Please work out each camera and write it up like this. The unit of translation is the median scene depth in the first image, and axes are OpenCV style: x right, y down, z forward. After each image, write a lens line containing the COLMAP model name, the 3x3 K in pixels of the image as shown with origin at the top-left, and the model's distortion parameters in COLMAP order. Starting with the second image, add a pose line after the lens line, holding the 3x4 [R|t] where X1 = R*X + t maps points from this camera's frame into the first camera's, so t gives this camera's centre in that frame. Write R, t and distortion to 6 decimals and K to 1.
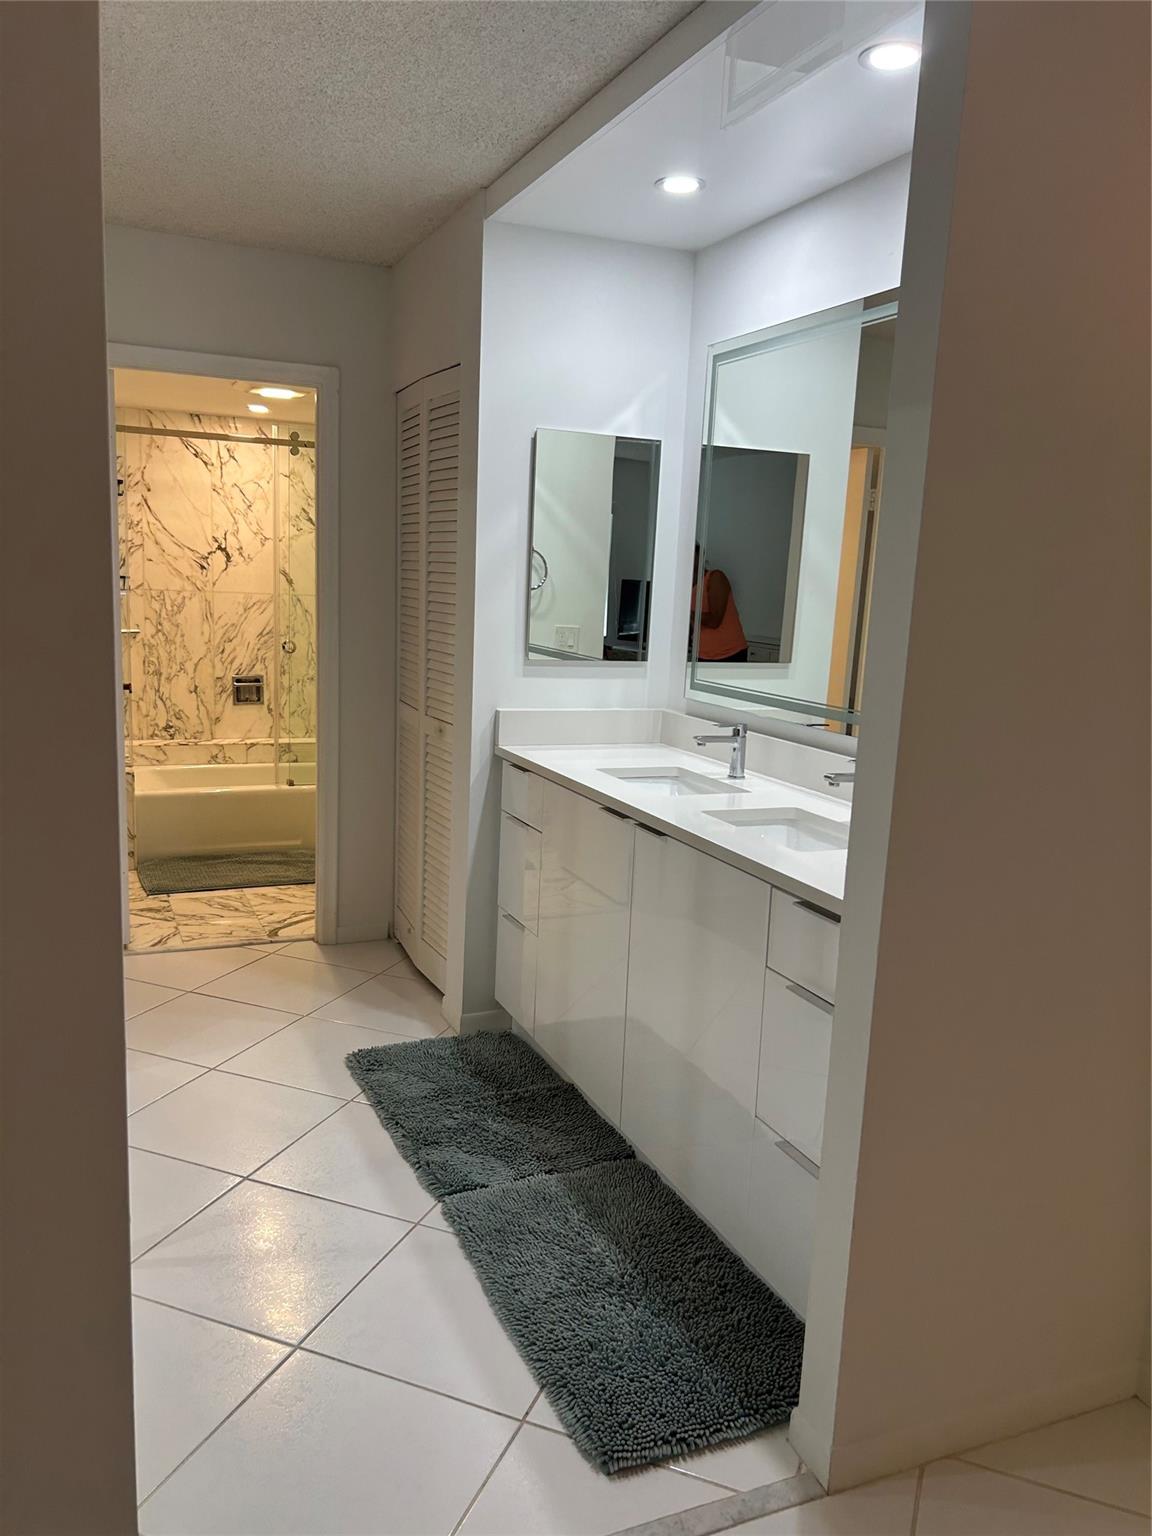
lens RADIAL K [[1156.5, 0, 576.0], [0, 1156.5, 768.0], [0, 0, 1]] dist [0.047274, -0.006050]
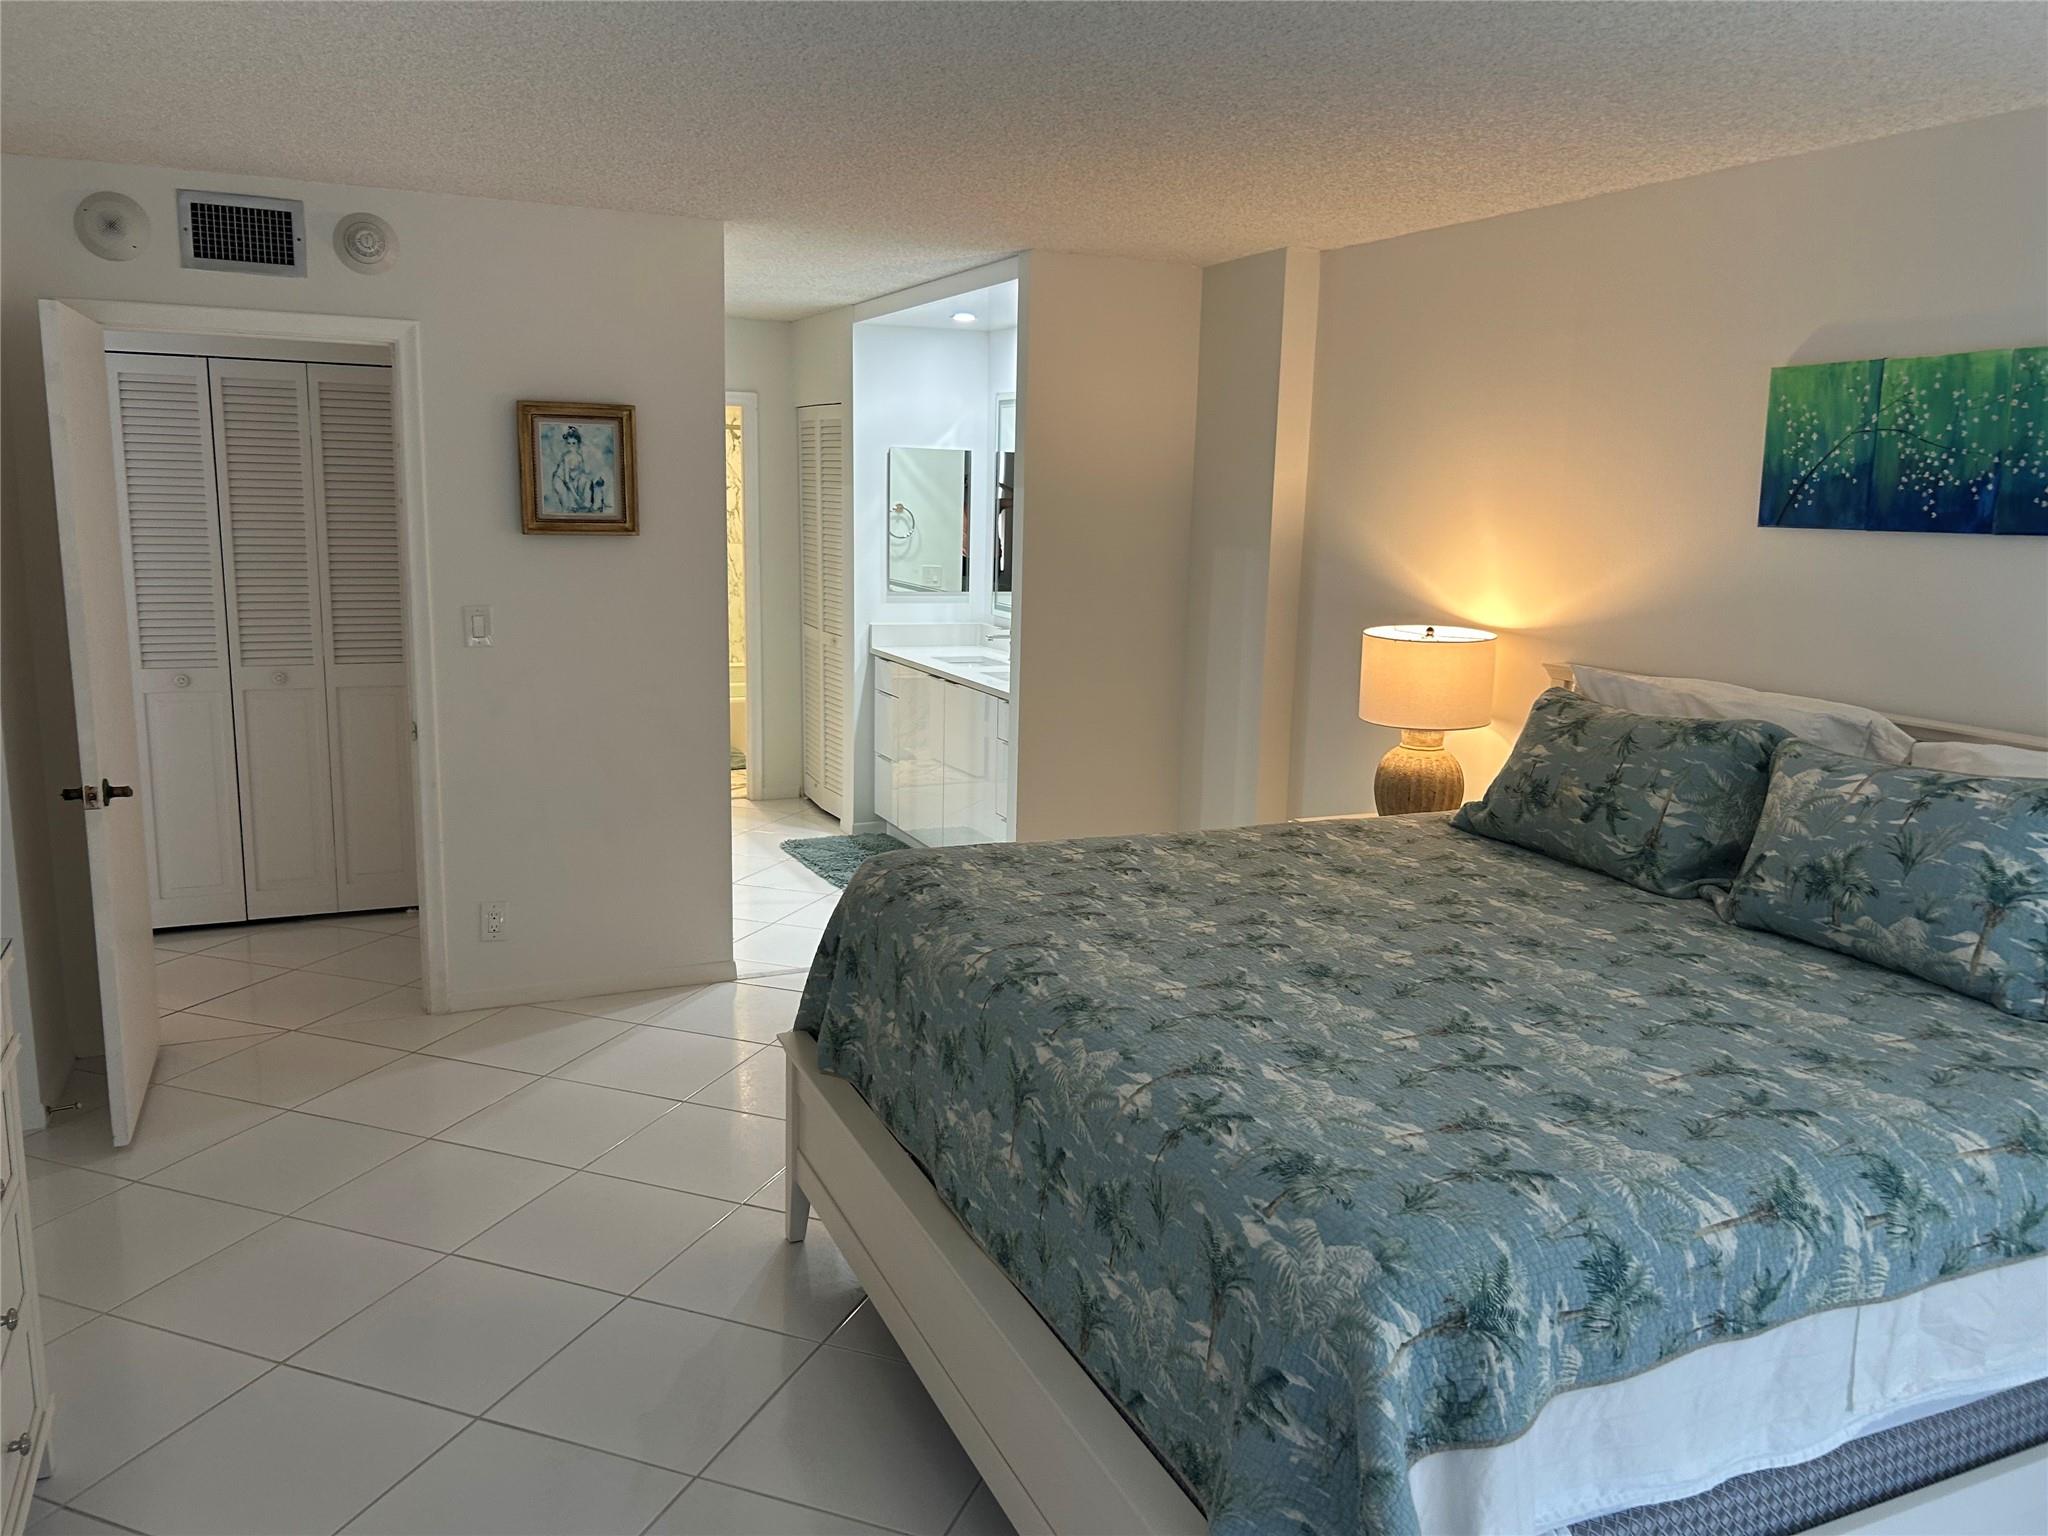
lens RADIAL K [[1531.9, 0, 1024.0], [0, 1531.9, 768.0], [0, 0, 1]] dist [0.053354, -0.069997]
pose [[0.999705, -0.023210, 0.007215, 0.117654], [0.023022, 0.999422, 0.025030, 0.094923], [-0.007792, -0.024857, 0.999661, -1.058792]]
